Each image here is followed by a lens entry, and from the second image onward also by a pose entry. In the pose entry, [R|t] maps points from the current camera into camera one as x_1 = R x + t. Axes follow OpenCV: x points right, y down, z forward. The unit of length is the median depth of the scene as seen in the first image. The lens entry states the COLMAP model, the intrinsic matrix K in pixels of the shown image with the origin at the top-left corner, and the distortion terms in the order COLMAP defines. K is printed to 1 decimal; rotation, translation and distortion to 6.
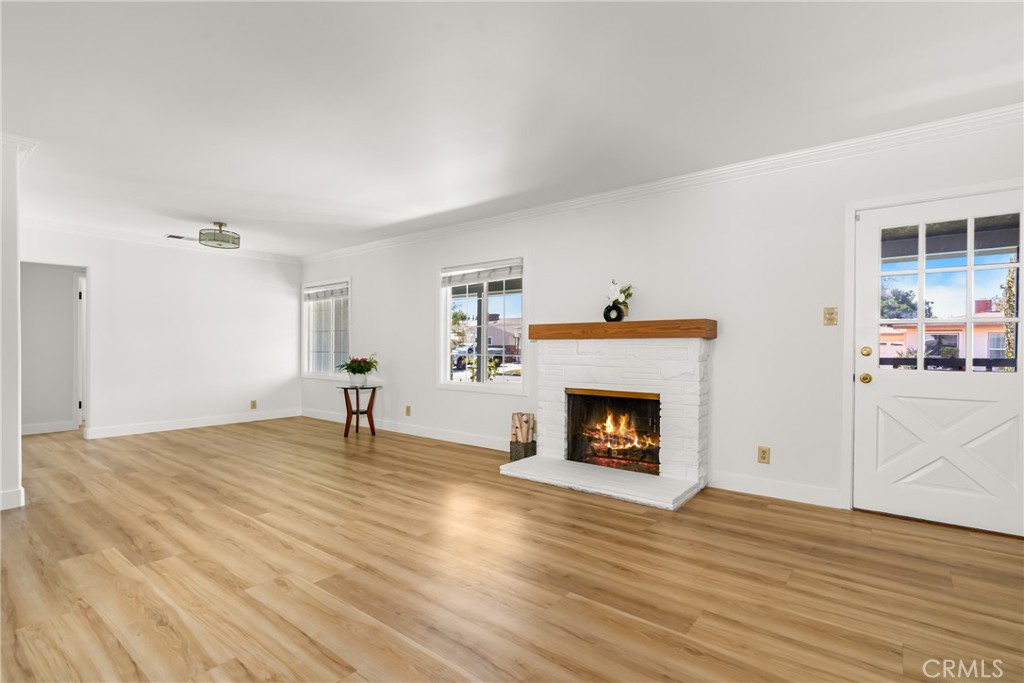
lens RADIAL K [[493.5, 0, 505.1], [0, 493.5, 346.4], [0, 0, 1]] dist [-0.004544, -0.000234]
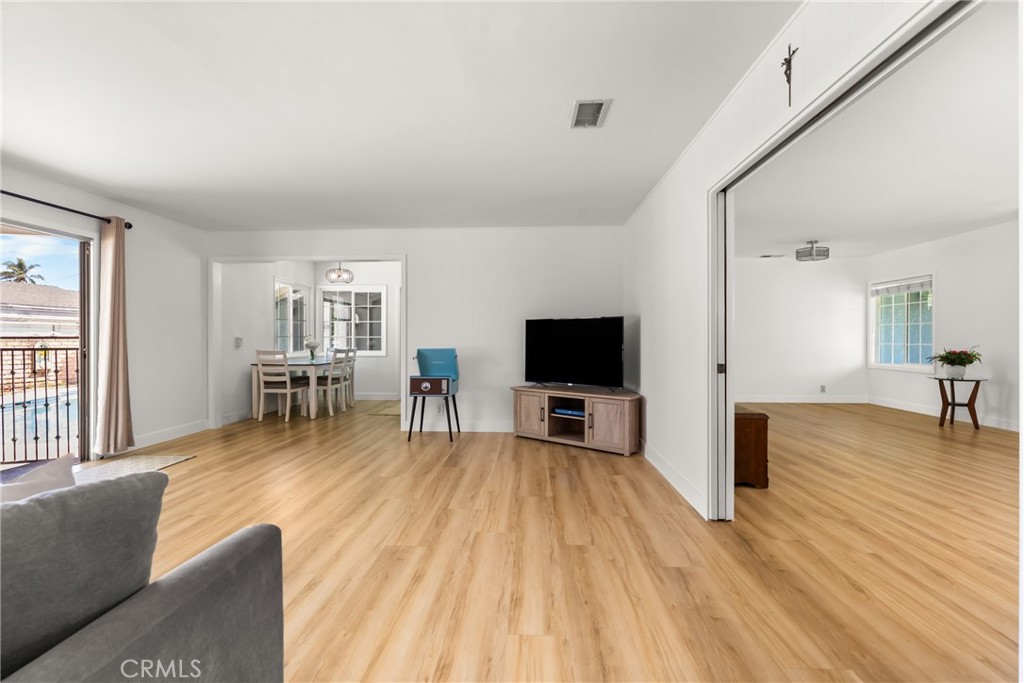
lens RADIAL K [[468.2, 0, 511.3], [0, 468.2, 334.6], [0, 0, 1]] dist [-0.004533, 0.002030]
pose [[0.590716, -0.011624, -0.806796, -0.064987], [0.003141, 0.999922, -0.012106, 0.000753], [0.806873, 0.004617, 0.590706, -0.298069]]
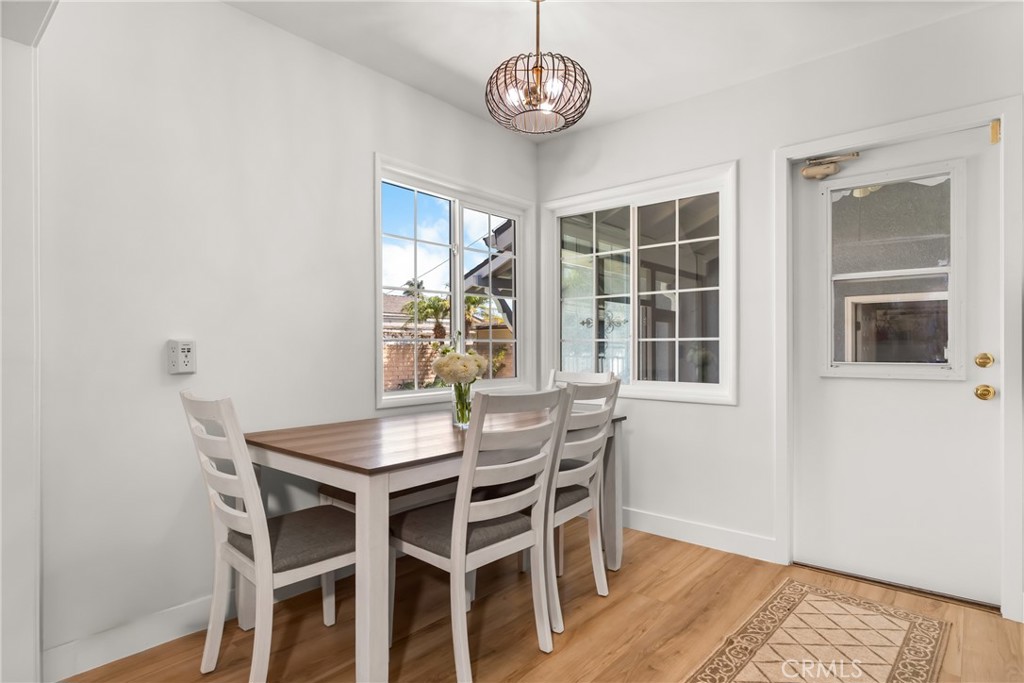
lens RADIAL K [[544.6, 0, 511.4], [0, 544.6, 349.2], [0, 0, 1]] dist [0.001075, 0.000078]
pose [[-0.034398, -0.002309, -0.999406, -0.896681], [0.007308, 0.999970, -0.002561, 0.000191], [0.999381, -0.007391, -0.034381, 0.033090]]
